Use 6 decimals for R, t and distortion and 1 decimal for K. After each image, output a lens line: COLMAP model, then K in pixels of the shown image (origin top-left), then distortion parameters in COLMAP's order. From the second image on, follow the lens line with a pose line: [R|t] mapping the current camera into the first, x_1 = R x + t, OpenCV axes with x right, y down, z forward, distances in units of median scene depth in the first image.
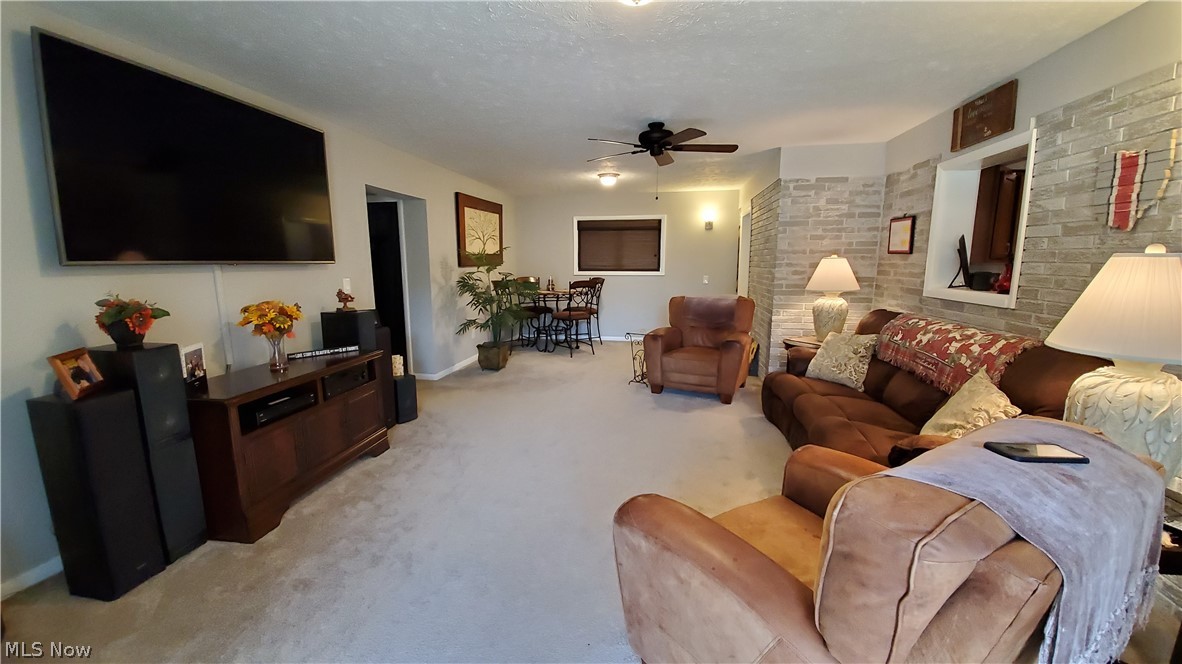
lens RADIAL K [[468.1, 0, 593.5], [0, 468.1, 336.6], [0, 0, 1]] dist [-0.007903, -0.002674]
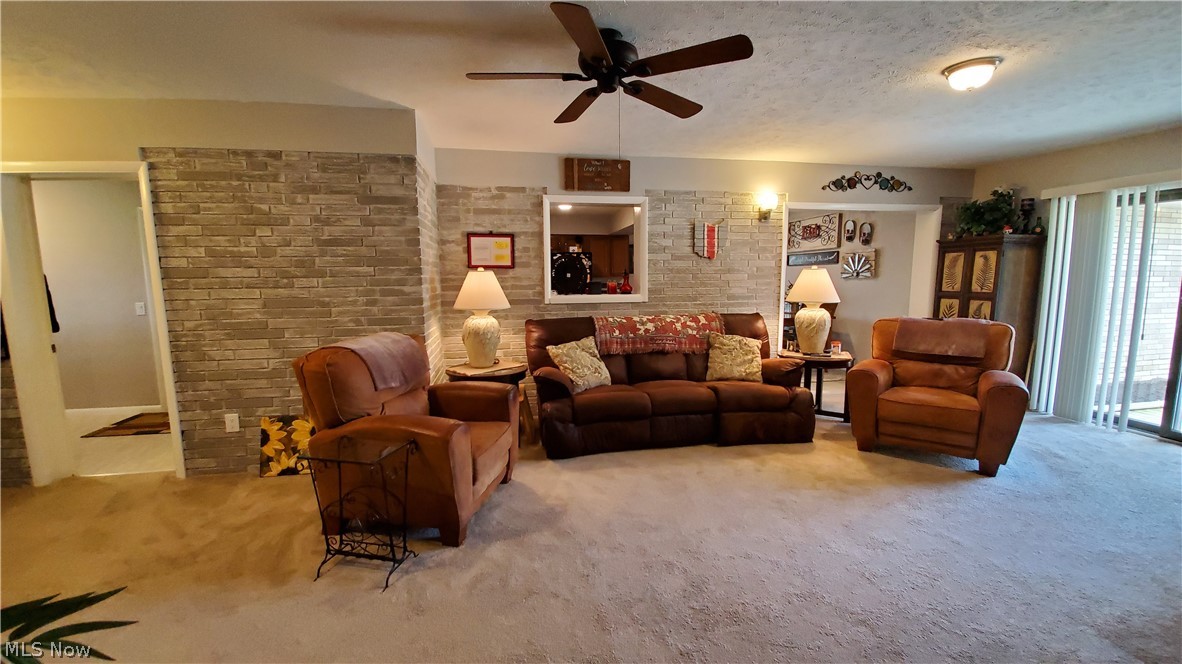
lens RADIAL K [[468.1, 0, 588.2], [0, 468.1, 339.0], [0, 0, 1]] dist [-0.007903, -0.002674]
pose [[-0.339866, -0.118853, 0.932934, -0.618790], [0.163240, 0.969470, 0.182976, -0.272684], [-0.926199, 0.214479, -0.310088, 1.745701]]
